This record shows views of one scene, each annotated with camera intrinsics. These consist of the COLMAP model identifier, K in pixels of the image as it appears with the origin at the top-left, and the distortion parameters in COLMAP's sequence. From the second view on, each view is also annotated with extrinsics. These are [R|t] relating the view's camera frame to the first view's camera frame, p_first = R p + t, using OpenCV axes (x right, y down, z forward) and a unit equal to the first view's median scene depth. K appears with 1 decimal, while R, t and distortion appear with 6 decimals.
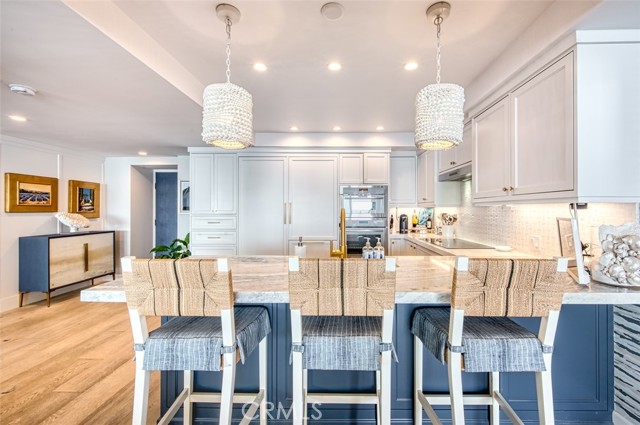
lens RADIAL K [[264.9, 0, 331.4], [0, 264.9, 209.9], [0, 0, 1]] dist [0.001162, 0.000052]
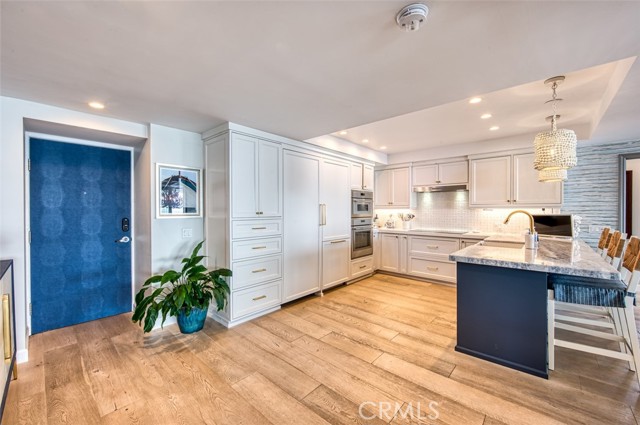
lens RADIAL K [[254.1, 0, 304.0], [0, 254.1, 213.0], [0, 0, 1]] dist [-0.016477, -0.000251]
pose [[0.684941, -0.008949, 0.728543, -0.899701], [0.001784, 0.999942, 0.010605, -0.003997], [-0.728596, -0.005964, 0.684918, 0.400565]]
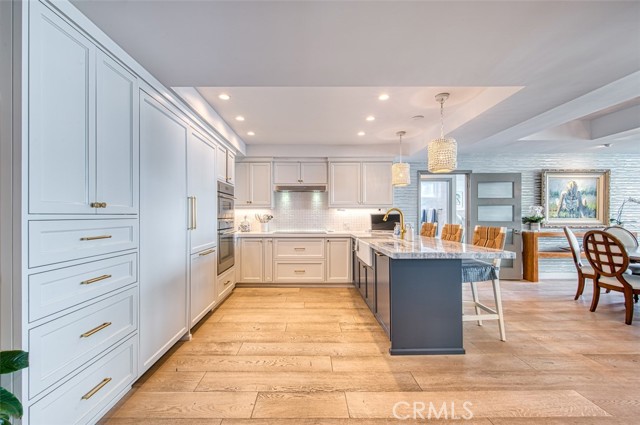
lens RADIAL K [[266.4, 0, 306.1], [0, 266.4, 214.8], [0, 0, 1]] dist [0.000701, -0.000166]
pose [[-0.009560, 0.002651, 0.999951, -0.813655], [0.002763, 0.999993, -0.002625, 0.019054], [-0.999950, 0.002738, -0.009567, 0.724285]]
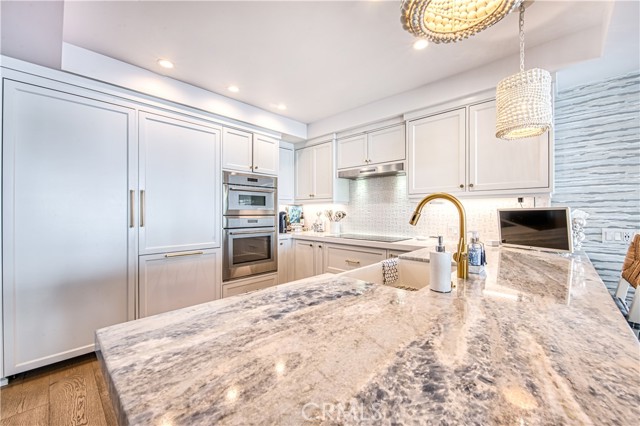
lens RADIAL K [[256.9, 0, 320.0], [0, 256.9, 213.0], [0, 0, 1]] dist [-0.012412, -0.000085]
pose [[0.679323, 0.000755, 0.733839, -0.299570], [-0.001846, 0.999998, 0.000680, 0.021188], [-0.733837, -0.001816, 0.679323, 0.336428]]
